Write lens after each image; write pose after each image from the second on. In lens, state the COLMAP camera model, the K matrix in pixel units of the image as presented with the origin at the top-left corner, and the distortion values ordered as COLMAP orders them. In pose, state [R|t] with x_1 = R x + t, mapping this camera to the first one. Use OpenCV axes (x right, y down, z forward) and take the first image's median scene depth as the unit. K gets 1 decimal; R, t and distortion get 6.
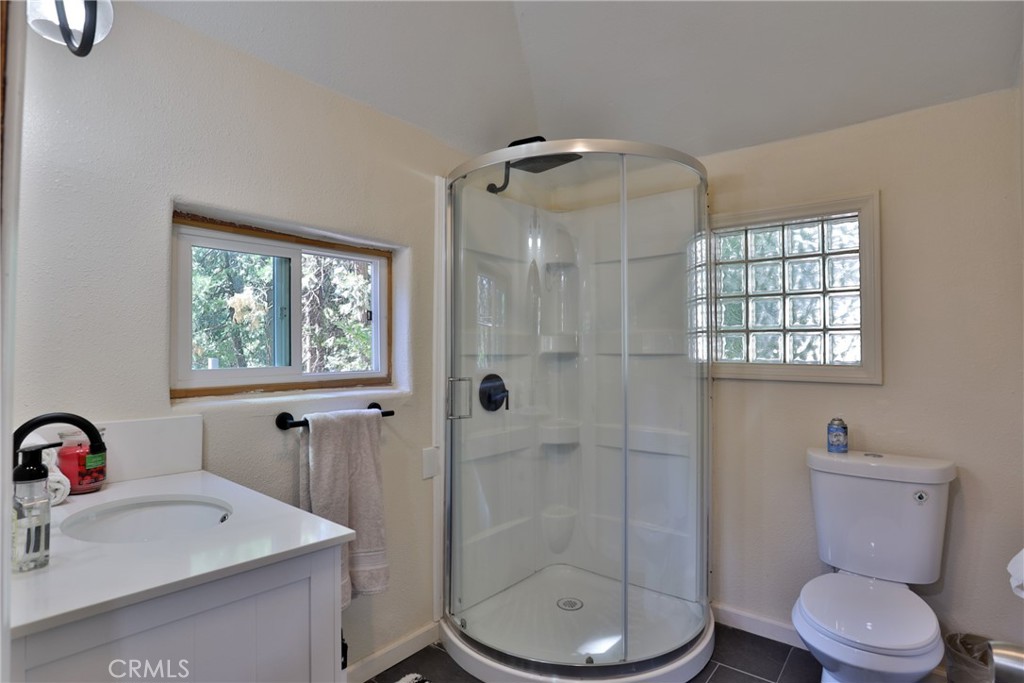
lens RADIAL K [[523.7, 0, 505.4], [0, 523.7, 341.4], [0, 0, 1]] dist [-0.057418, 0.001462]
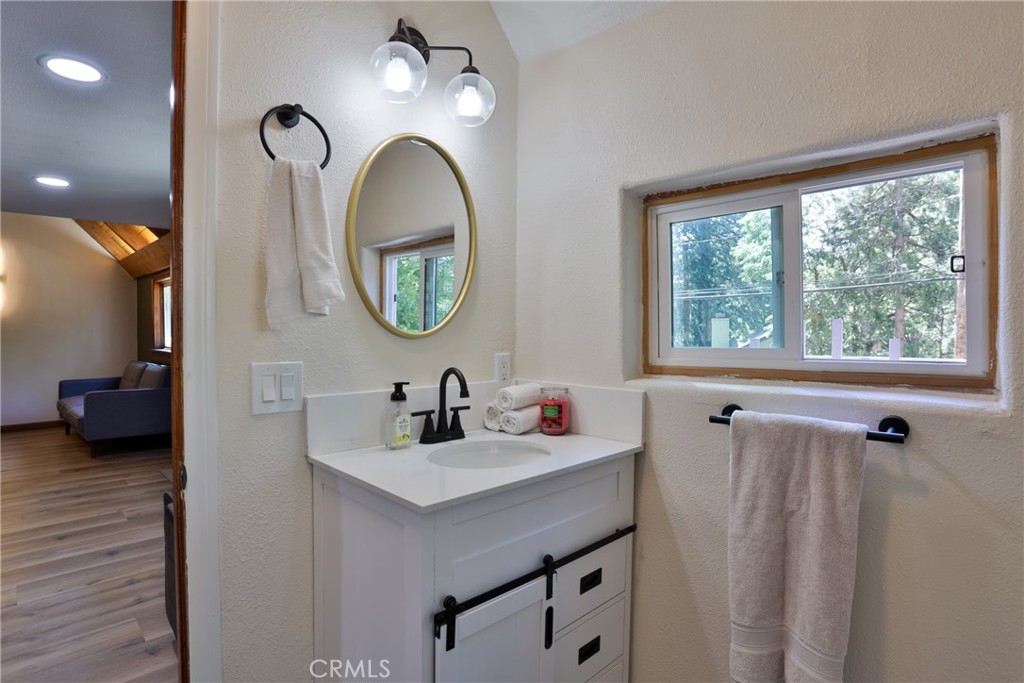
lens RADIAL K [[523.7, 0, 505.4], [0, 523.7, 341.4], [0, 0, 1]] dist [-0.057418, 0.001462]
pose [[-0.109129, 0.010525, -0.993972, 0.379430], [0.017282, 0.999813, 0.008689, 0.024391], [0.993877, -0.016229, -0.109290, 0.685306]]
